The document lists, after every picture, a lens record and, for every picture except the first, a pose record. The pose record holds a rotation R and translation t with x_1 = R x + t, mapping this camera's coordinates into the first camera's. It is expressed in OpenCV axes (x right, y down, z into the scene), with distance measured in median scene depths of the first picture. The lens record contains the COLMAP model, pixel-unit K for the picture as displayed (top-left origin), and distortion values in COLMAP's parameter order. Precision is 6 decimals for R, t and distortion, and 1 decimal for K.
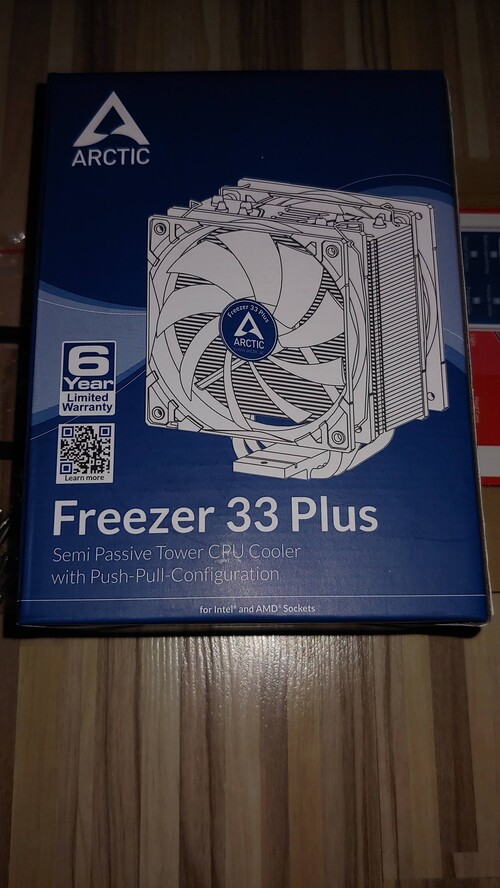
lens RADIAL K [[742.9, 0, 251.1], [0, 742.9, 443.8], [0, 0, 1]] dist [0.002449, -0.010292]
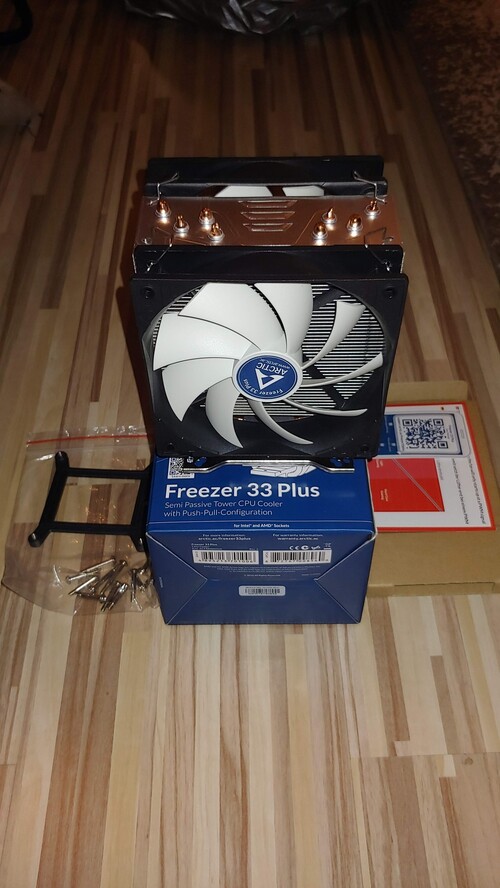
lens RADIAL K [[742.9, 0, 248.1], [0, 742.9, 444.2], [0, 0, 1]] dist [0.002449, -0.010292]
pose [[0.999382, -0.025942, -0.023712, 0.022522], [0.011498, 0.878865, -0.476932, 0.976426], [0.033212, 0.476364, 0.878620, -0.904458]]
